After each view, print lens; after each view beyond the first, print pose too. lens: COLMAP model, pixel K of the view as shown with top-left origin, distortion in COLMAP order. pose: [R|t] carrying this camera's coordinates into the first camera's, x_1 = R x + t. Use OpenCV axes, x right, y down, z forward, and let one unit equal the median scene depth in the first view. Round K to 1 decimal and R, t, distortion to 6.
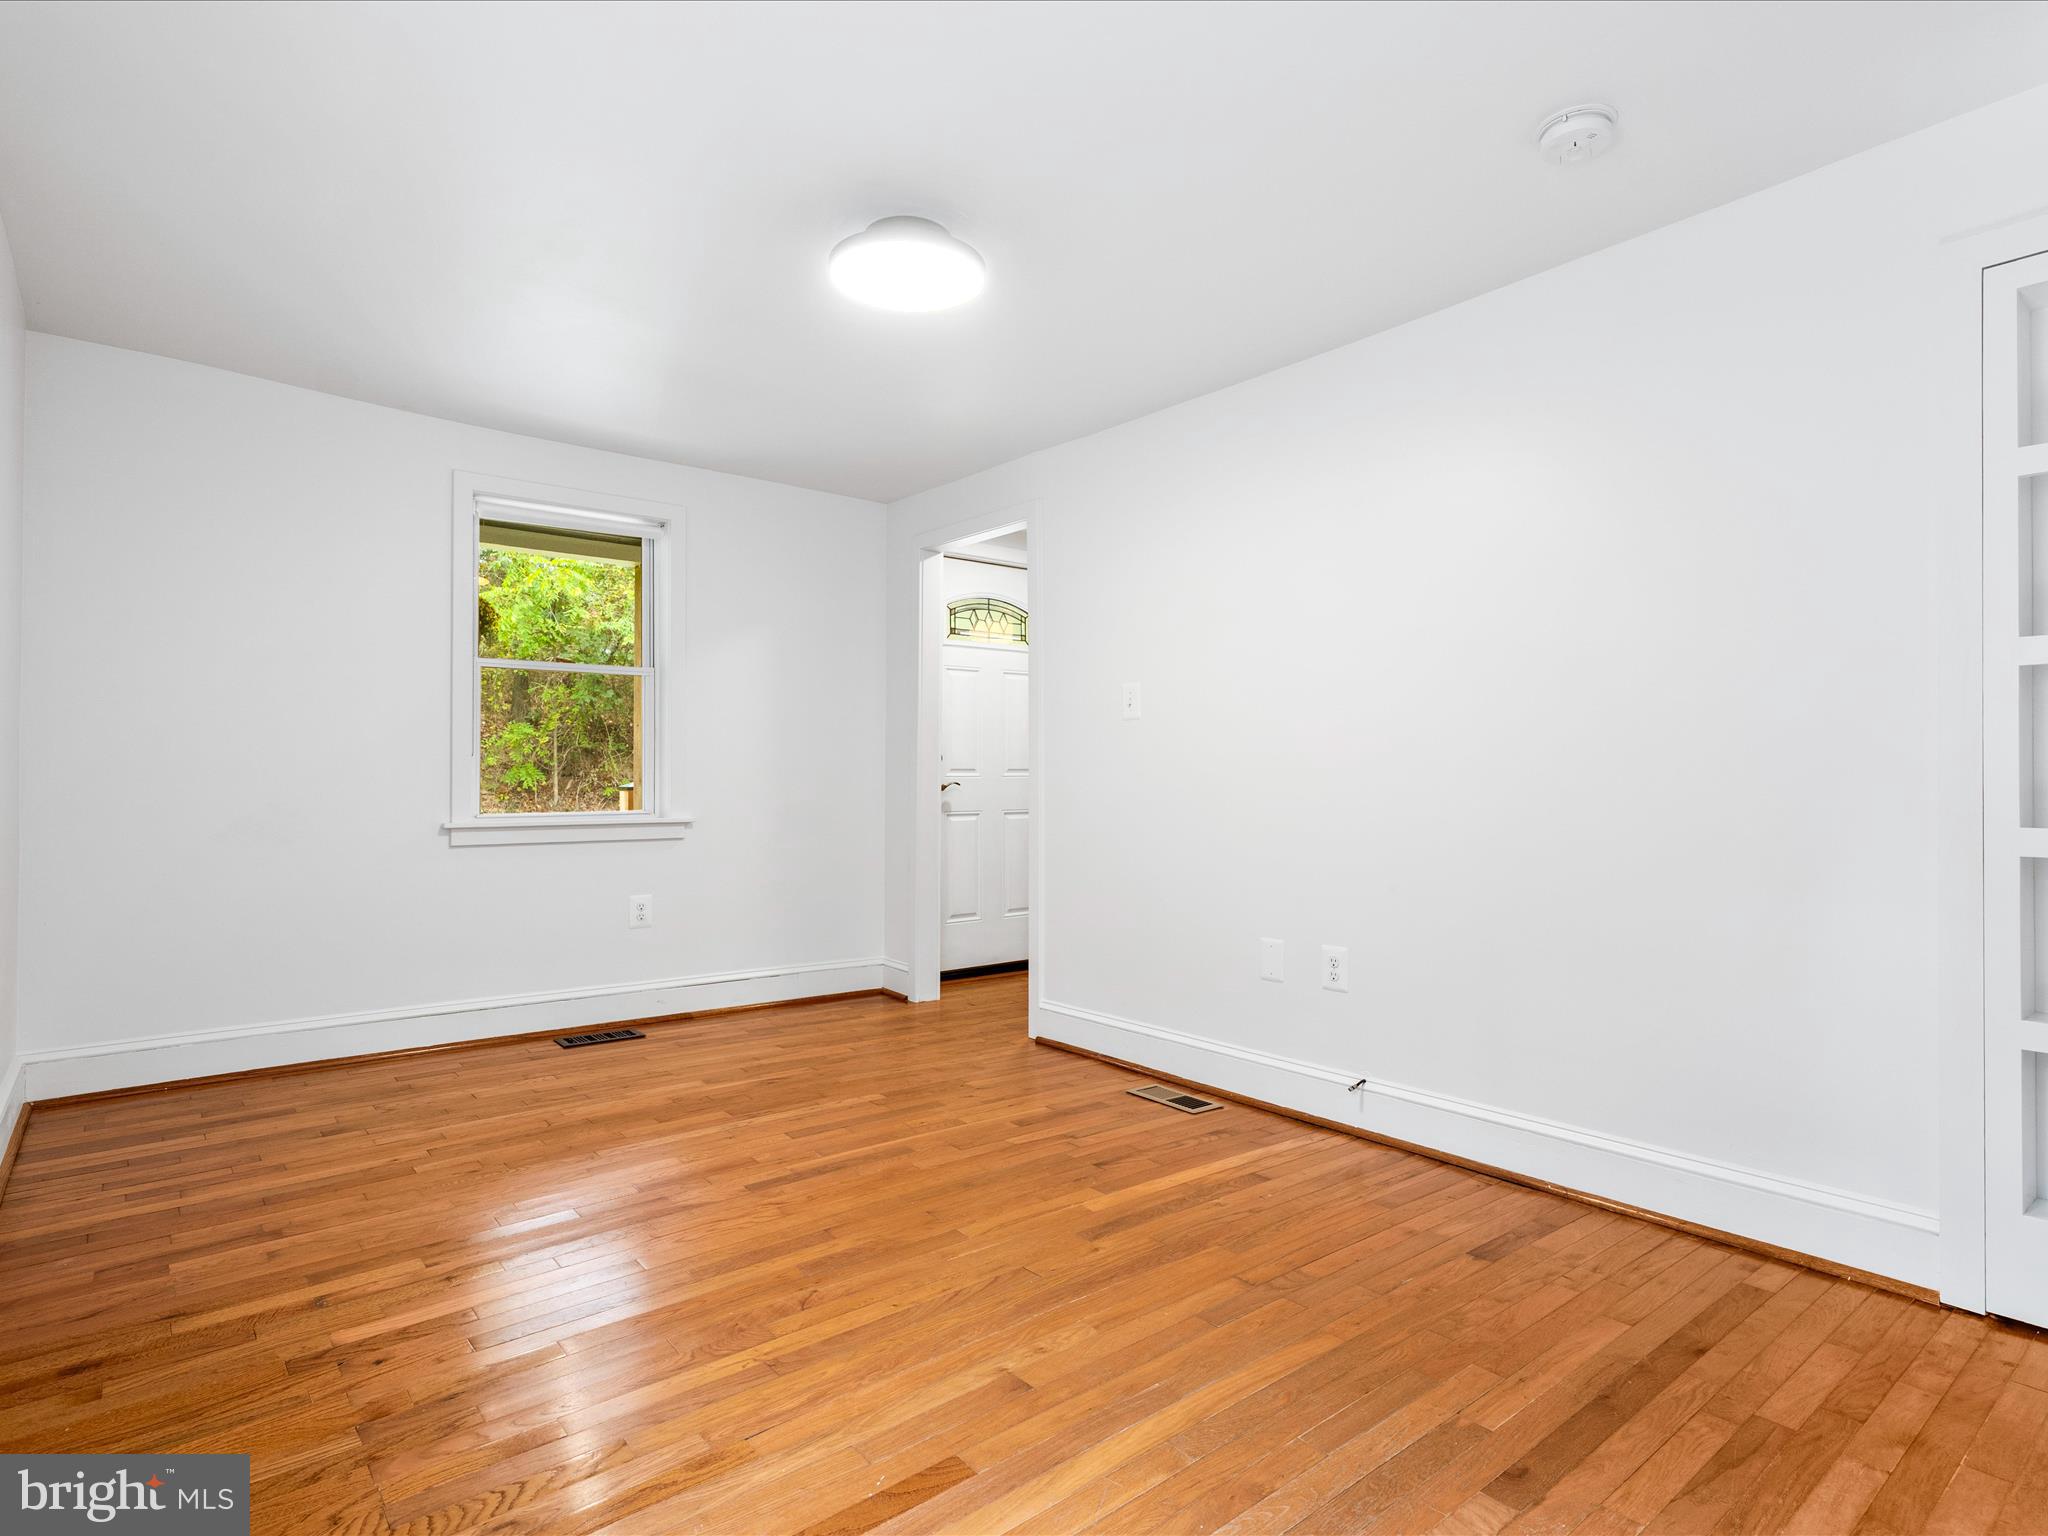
lens RADIAL K [[1079.9, 0, 1020.1], [0, 1079.9, 763.5], [0, 0, 1]] dist [0.003535, 0.001107]
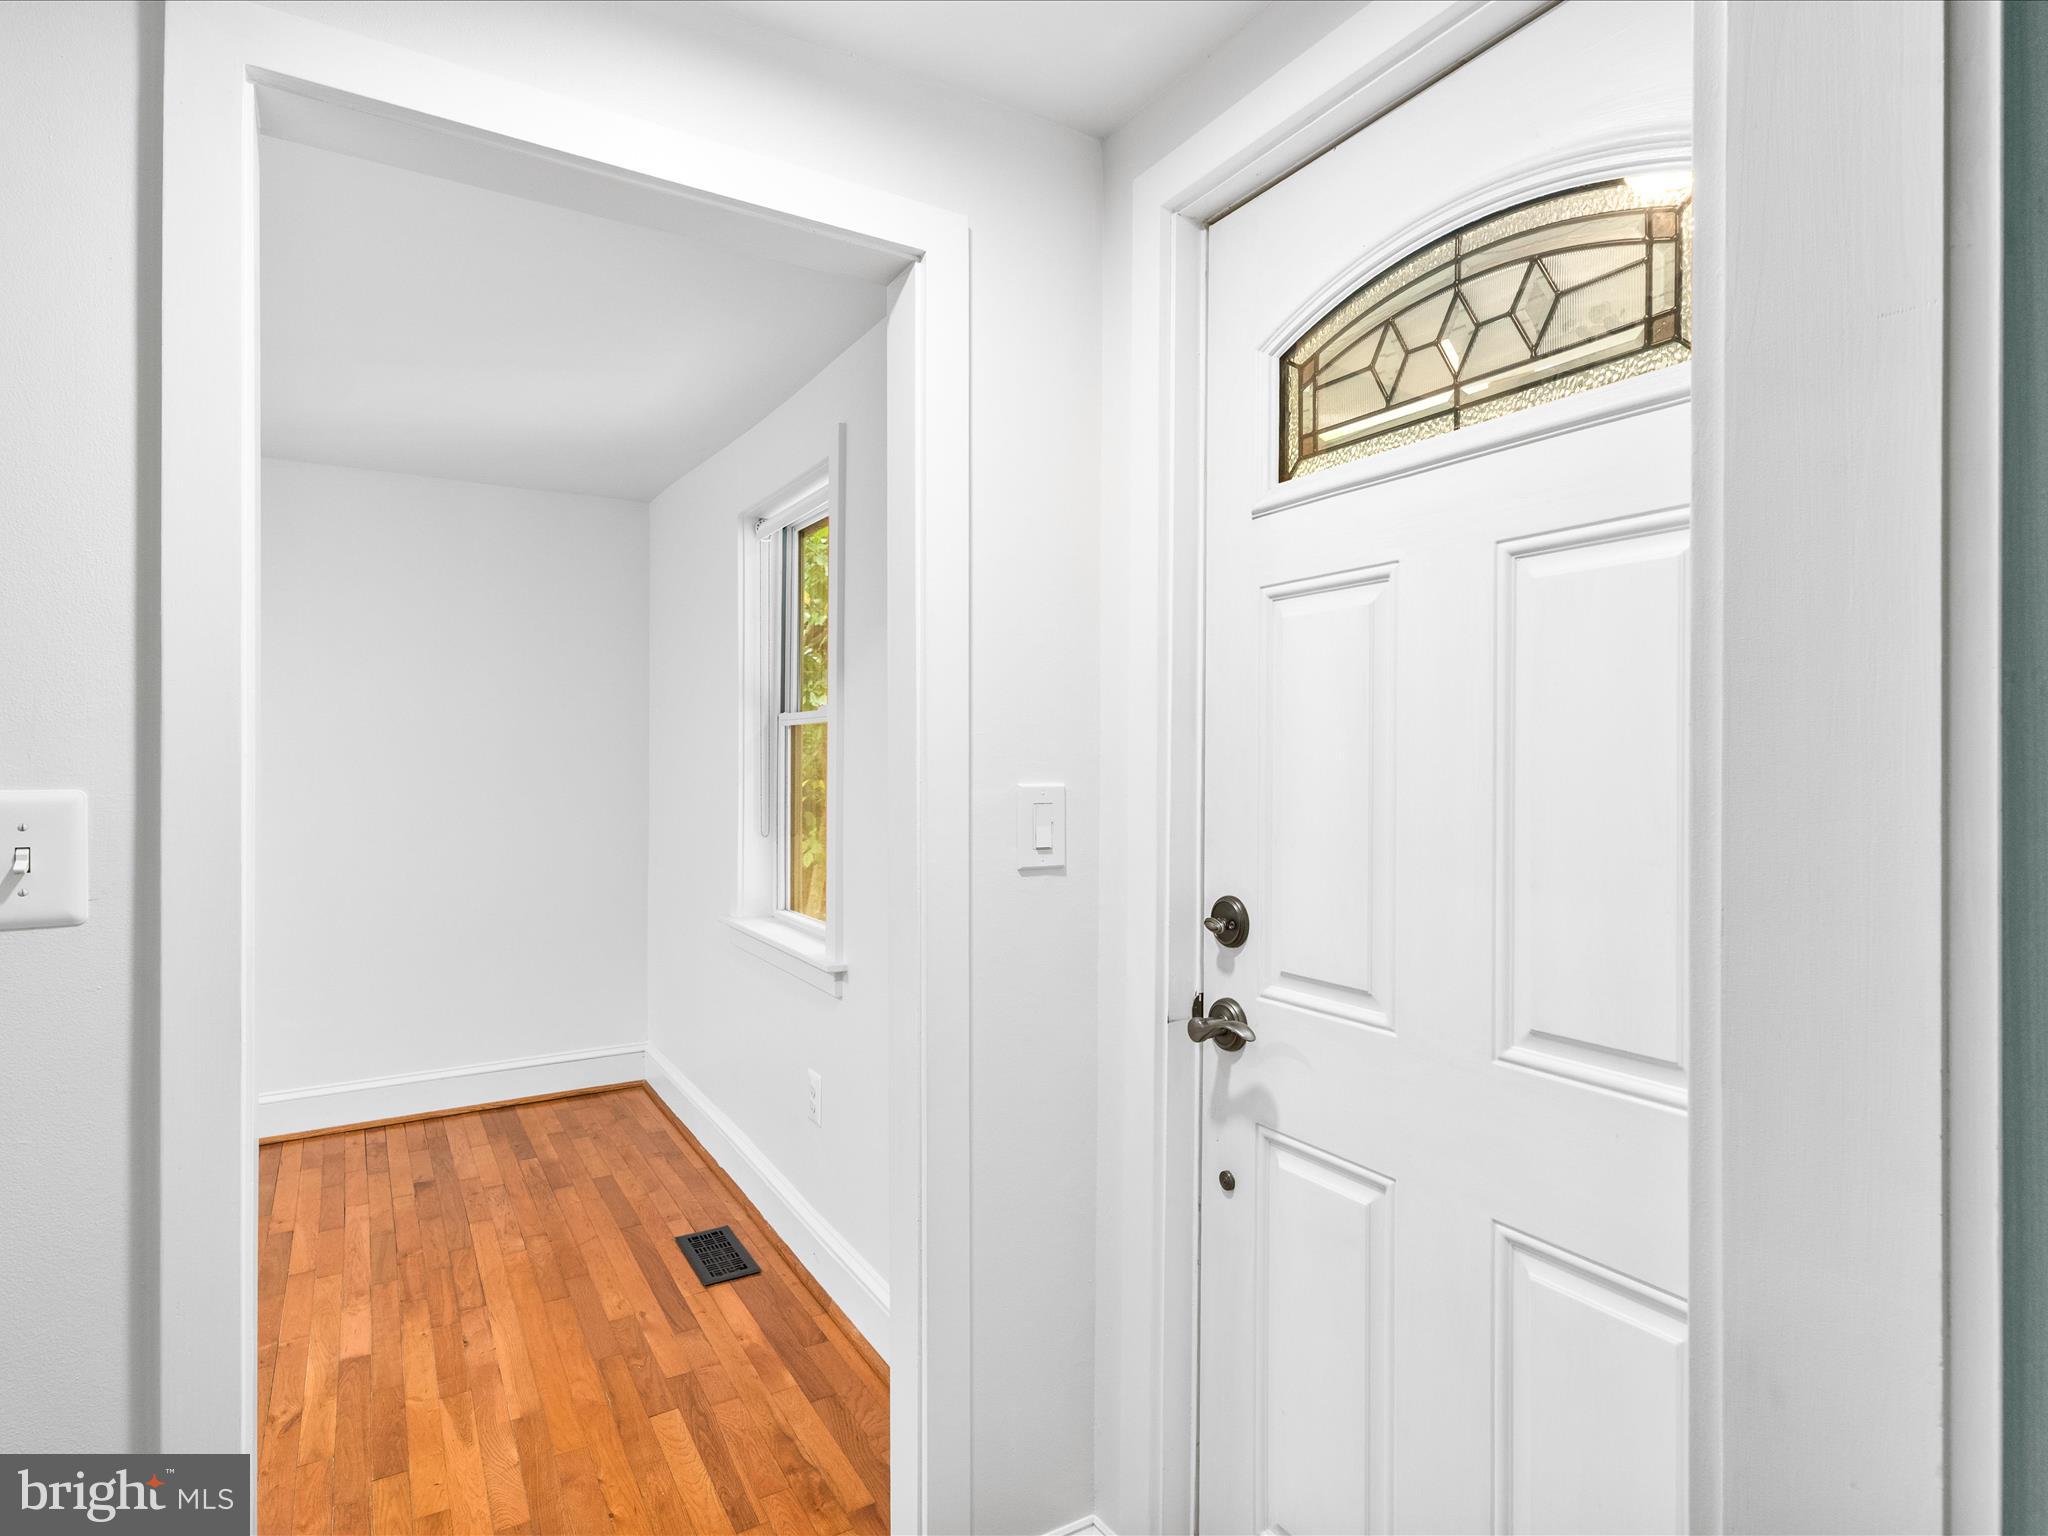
lens RADIAL K [[1079.9, 0, 1020.1], [0, 1079.9, 763.5], [0, 0, 1]] dist [0.003535, 0.001107]
pose [[-0.127994, 0.000614, -0.991775, 0.389247], [0.002647, 0.999996, 0.000277, -0.086672], [0.991771, -0.002590, -0.127995, 1.825205]]
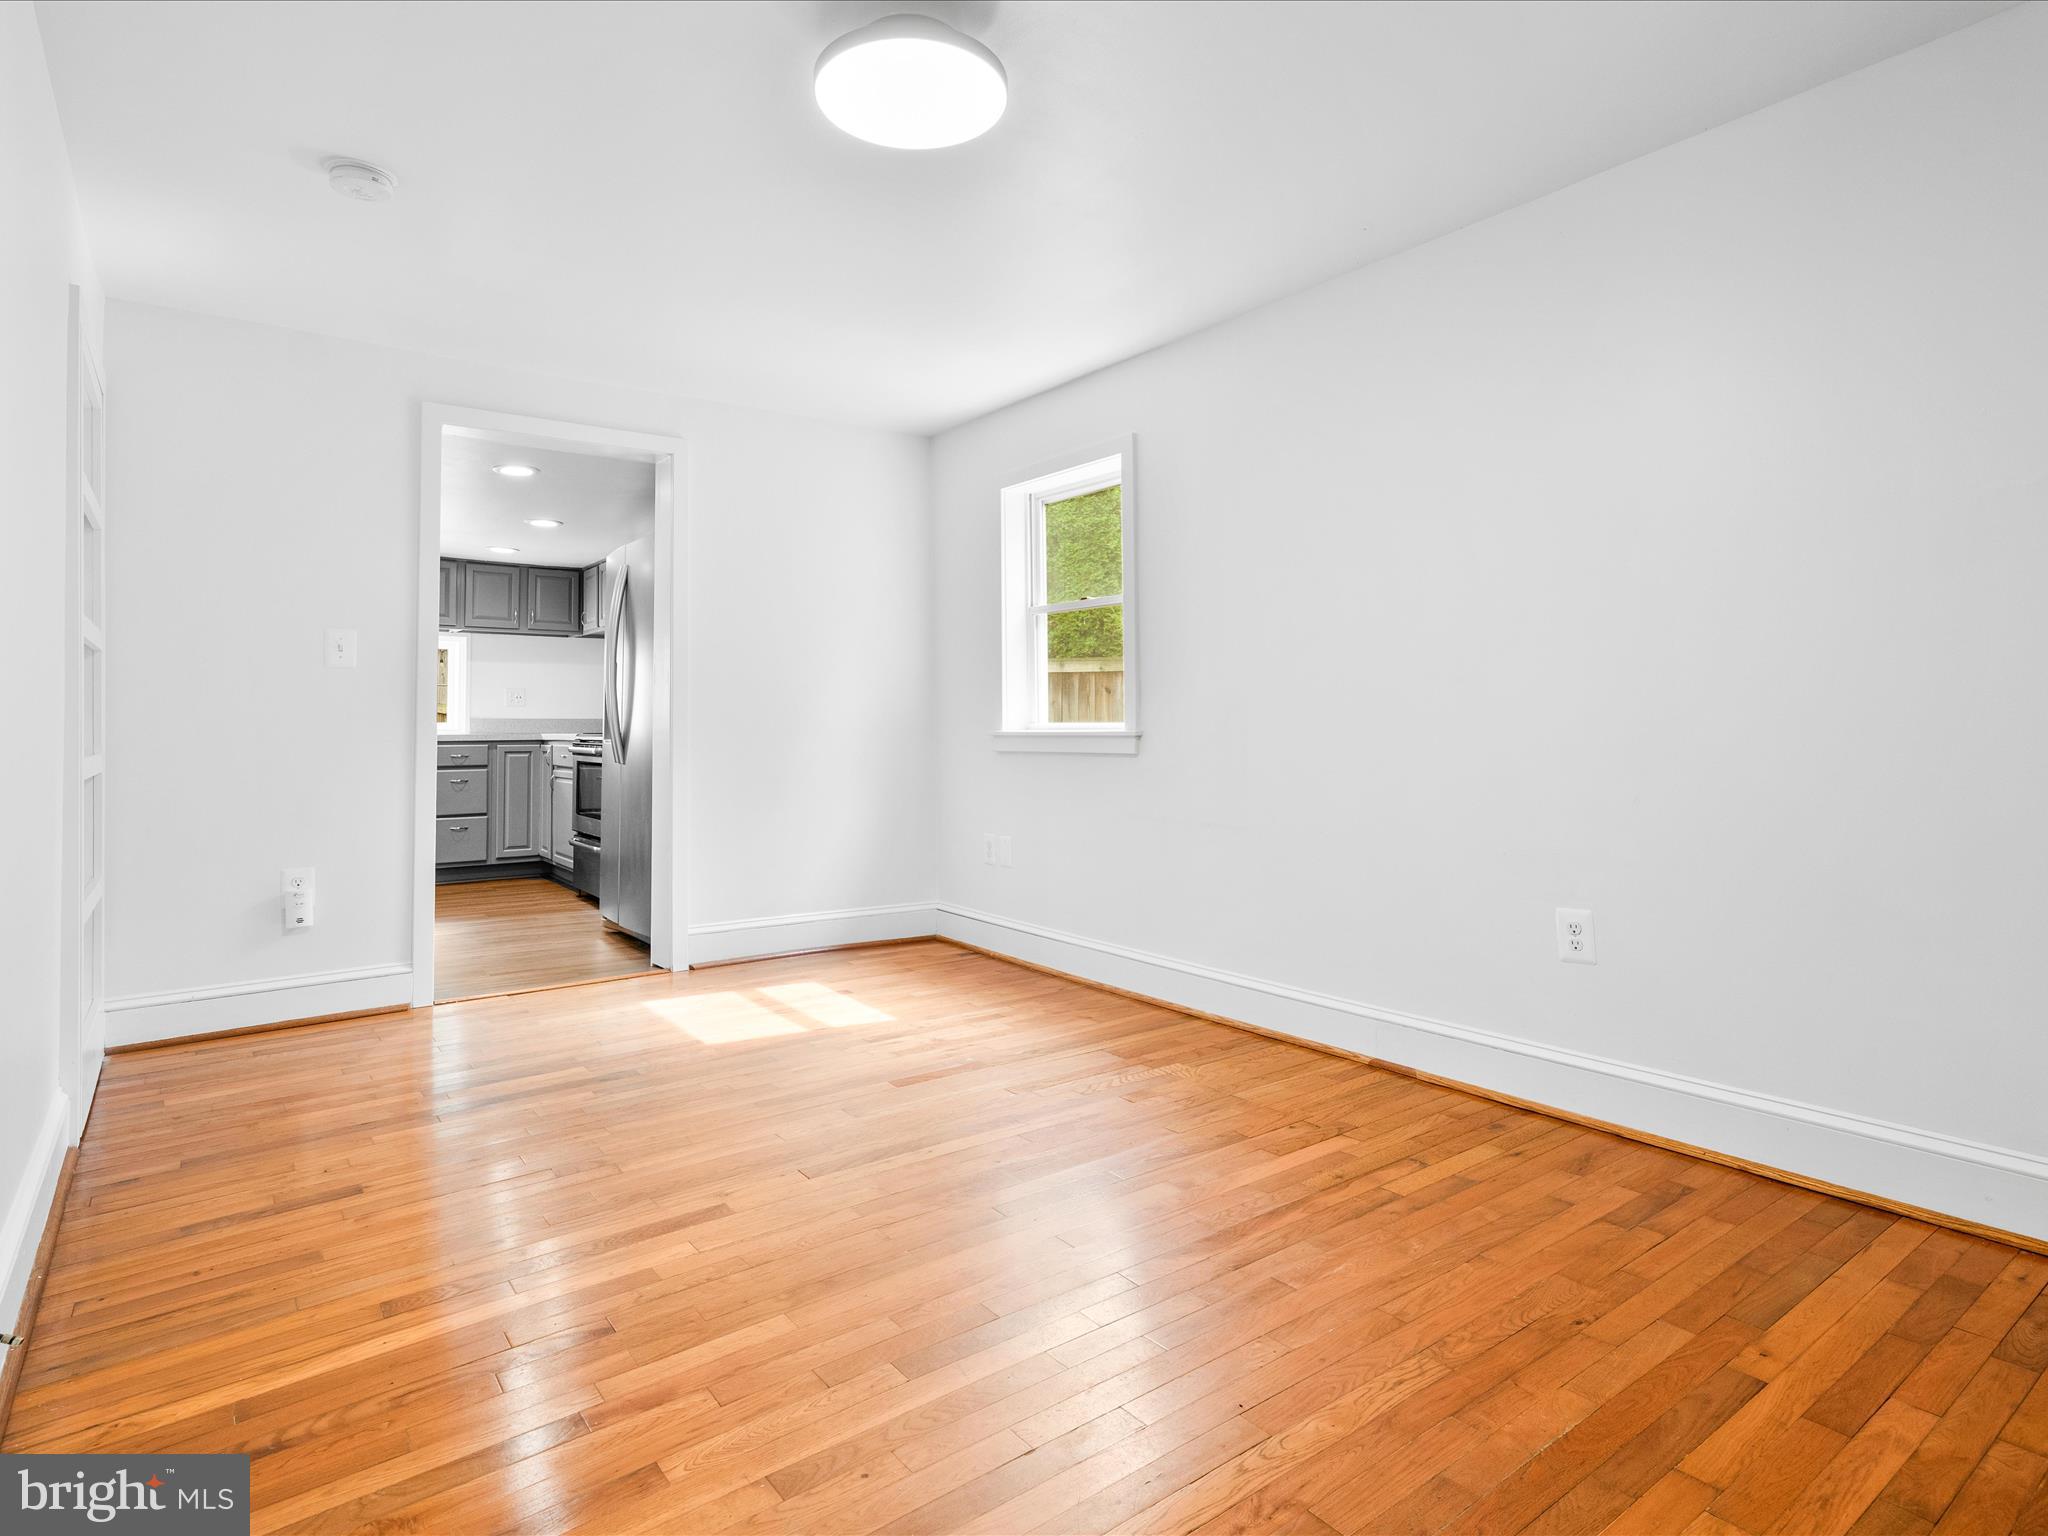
lens RADIAL K [[1097.9, 0, 1027.8], [0, 1097.9, 702.6], [0, 0, 1]] dist [0.001689, 0.000398]
pose [[-0.999288, 0.002451, 0.037659, -0.191490], [0.001329, 0.999555, -0.029791, 0.024038], [-0.037715, -0.029720, -0.998847, 1.592810]]
